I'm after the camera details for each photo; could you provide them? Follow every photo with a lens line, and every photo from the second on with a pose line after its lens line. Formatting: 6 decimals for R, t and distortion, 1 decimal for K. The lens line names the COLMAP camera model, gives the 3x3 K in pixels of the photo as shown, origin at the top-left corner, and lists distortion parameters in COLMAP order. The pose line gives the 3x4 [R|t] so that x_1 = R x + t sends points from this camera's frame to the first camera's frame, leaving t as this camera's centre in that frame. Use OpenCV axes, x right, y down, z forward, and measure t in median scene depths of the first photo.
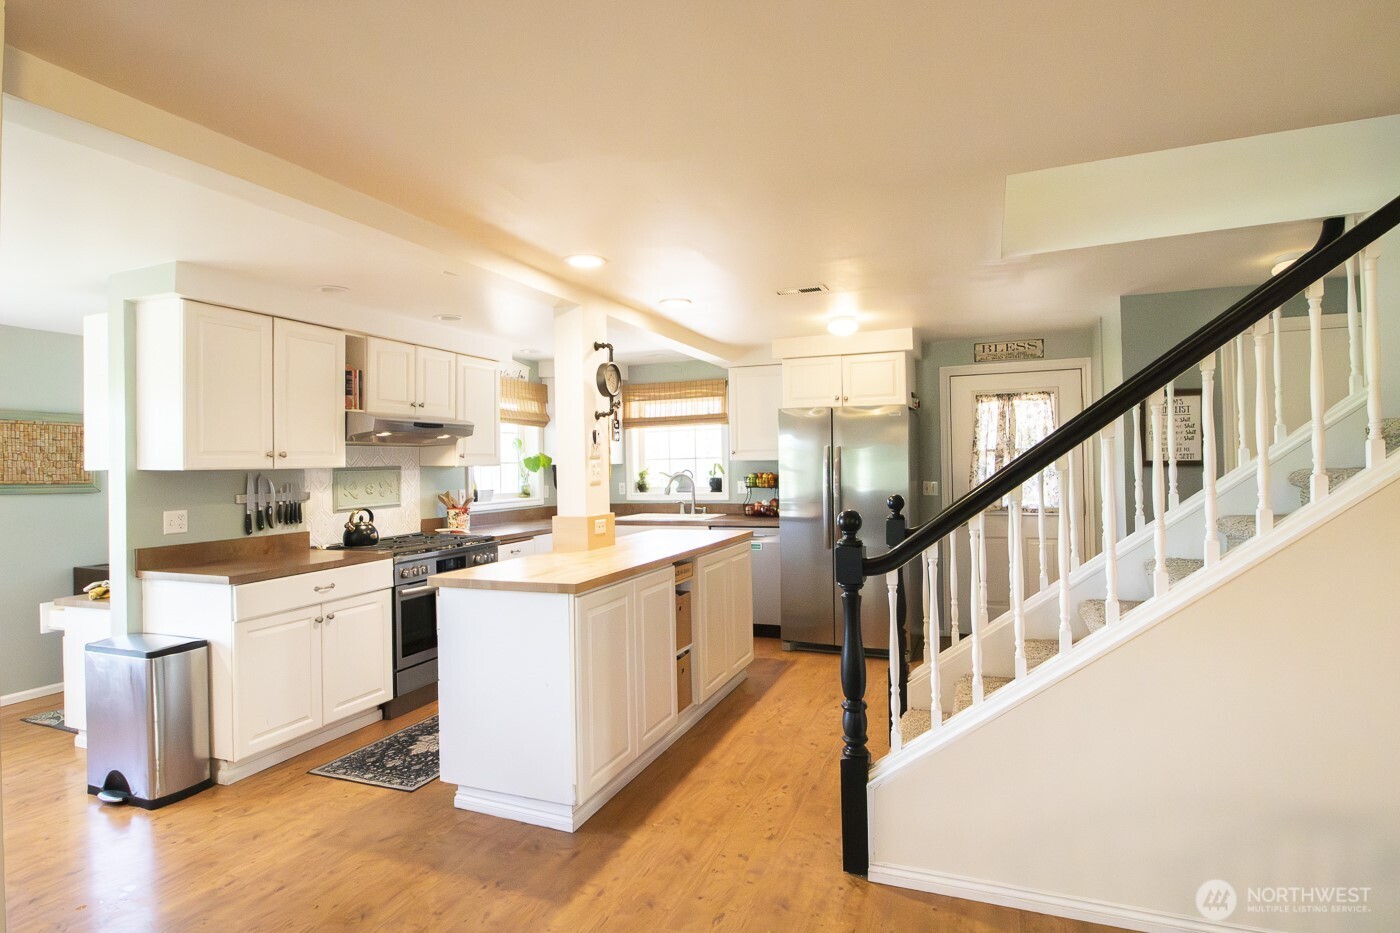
lens RADIAL K [[726.0, 0, 700.2], [0, 726.0, 462.6], [0, 0, 1]] dist [-0.002343, -0.000129]
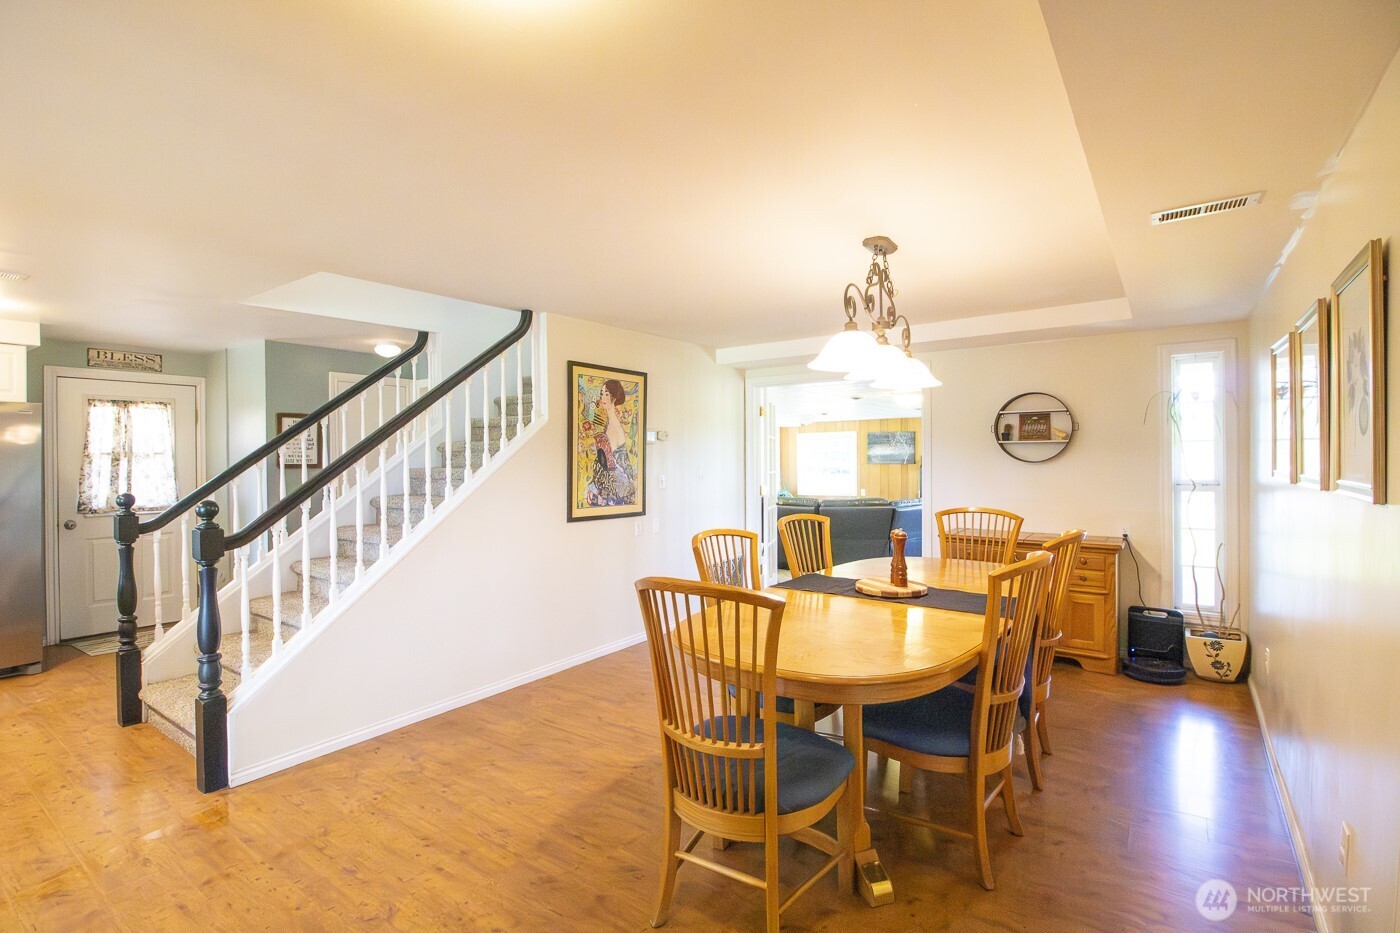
lens RADIAL K [[654.9, 0, 697.4], [0, 654.9, 459.6], [0, 0, 1]] dist [-0.030013, -0.000697]
pose [[0.222985, 0.012638, 0.974740, -0.294958], [0.000523, 0.999914, -0.013084, 0.004027], [-0.974822, 0.003428, 0.222959, -0.026572]]
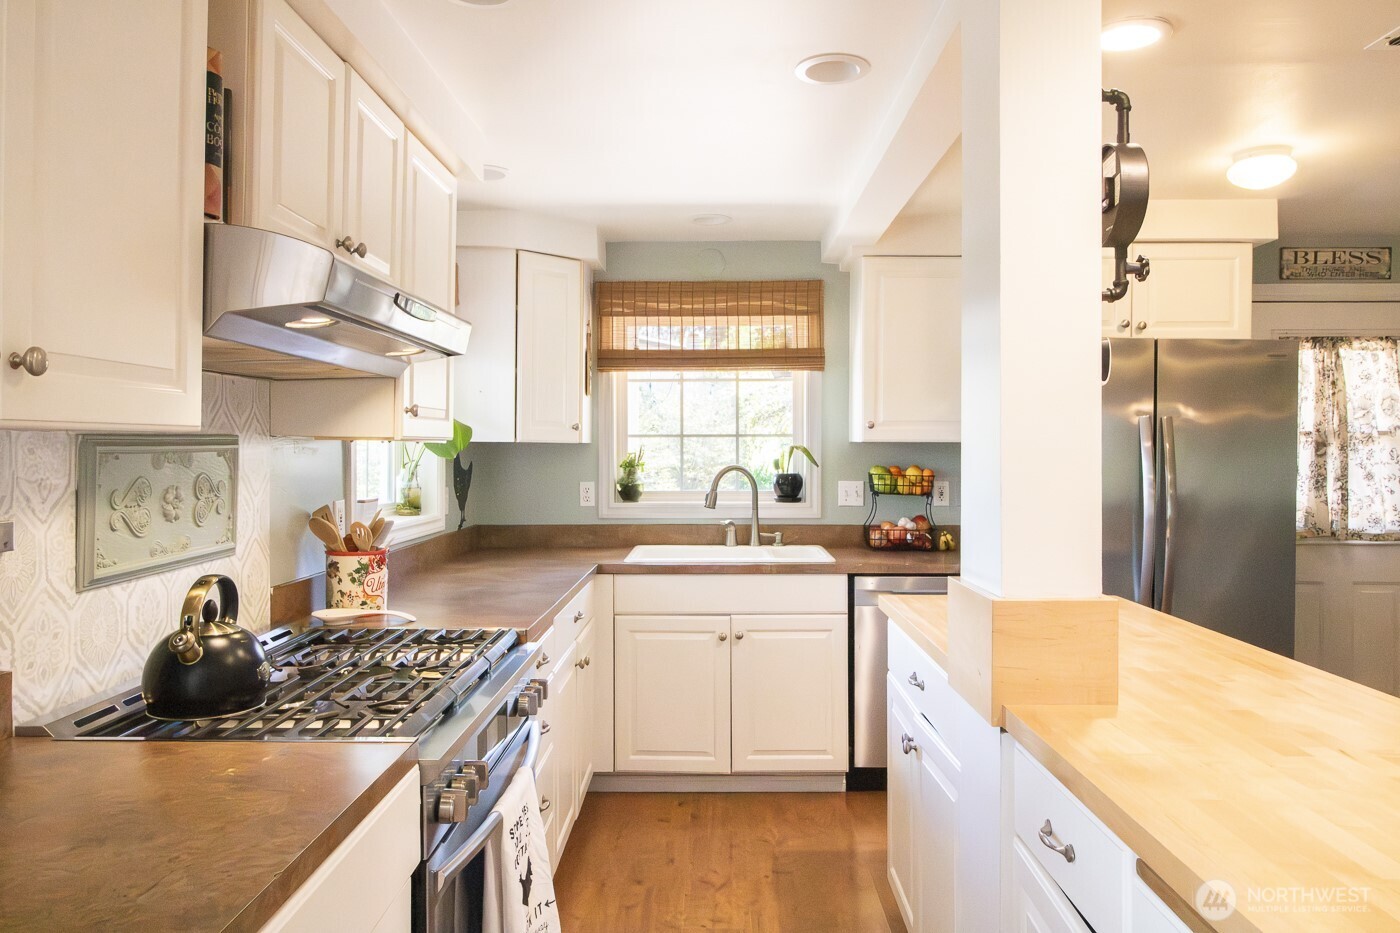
lens RADIAL K [[977.2, 0, 696.8], [0, 977.2, 452.0], [0, 0, 1]] dist [0.001837, -0.000111]
pose [[0.934771, 0.018718, 0.354758, -0.326457], [-0.019778, 0.999804, -0.000640, 0.008115], [-0.354701, -0.006418, 0.934958, 0.438050]]
